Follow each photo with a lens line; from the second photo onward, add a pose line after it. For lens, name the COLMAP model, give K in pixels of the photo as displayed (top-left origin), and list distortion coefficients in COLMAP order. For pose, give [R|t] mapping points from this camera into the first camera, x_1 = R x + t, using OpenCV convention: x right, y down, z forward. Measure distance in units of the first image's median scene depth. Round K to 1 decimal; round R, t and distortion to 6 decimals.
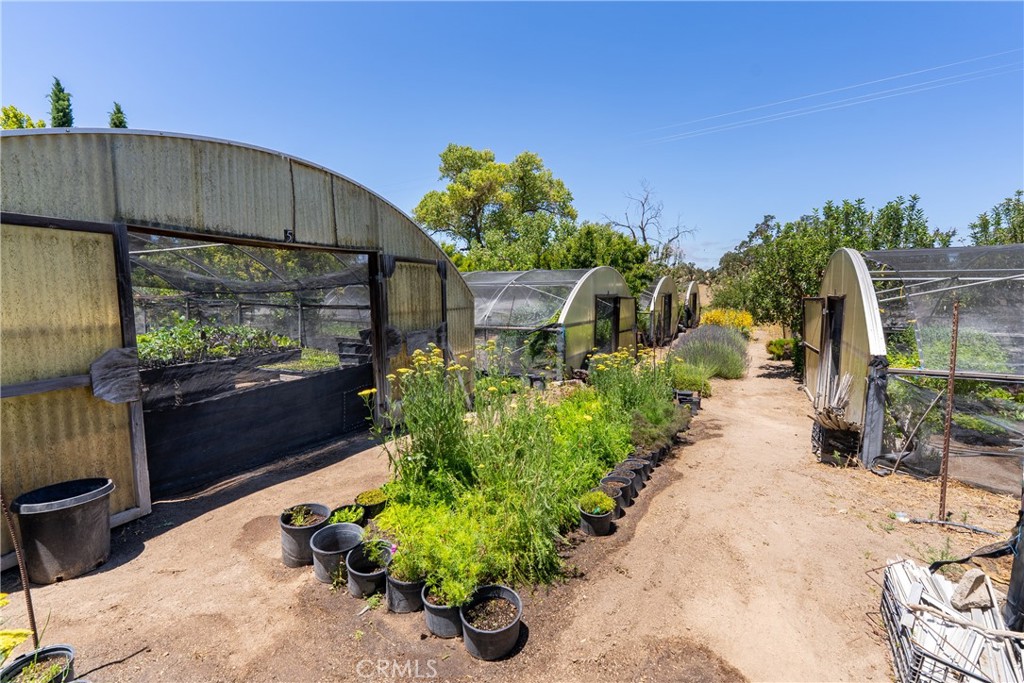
lens RADIAL K [[468.3, 0, 515.3], [0, 468.3, 344.2], [0, 0, 1]] dist [-0.002101, -0.000114]
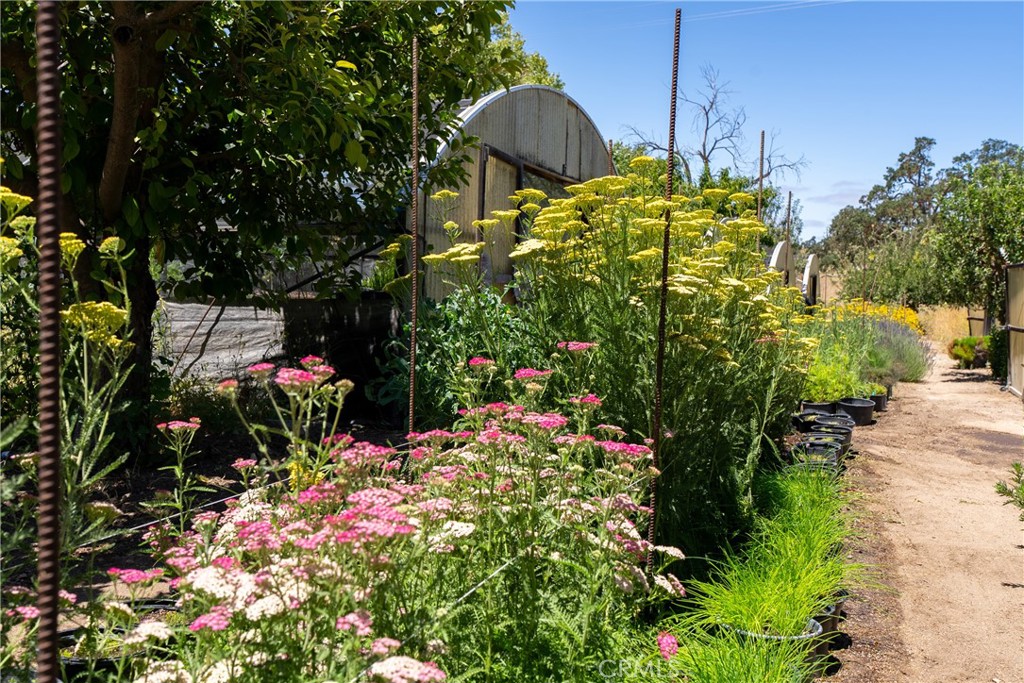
lens RADIAL K [[1026.7, 0, 510.6], [0, 1026.7, 339.9], [0, 0, 1]] dist [0.009072, 0.000000]
pose [[0.993118, 0.016373, 0.115970, -0.099211], [-0.010064, 0.998448, -0.054783, 0.032279], [-0.116687, 0.053239, 0.991741, -0.147437]]
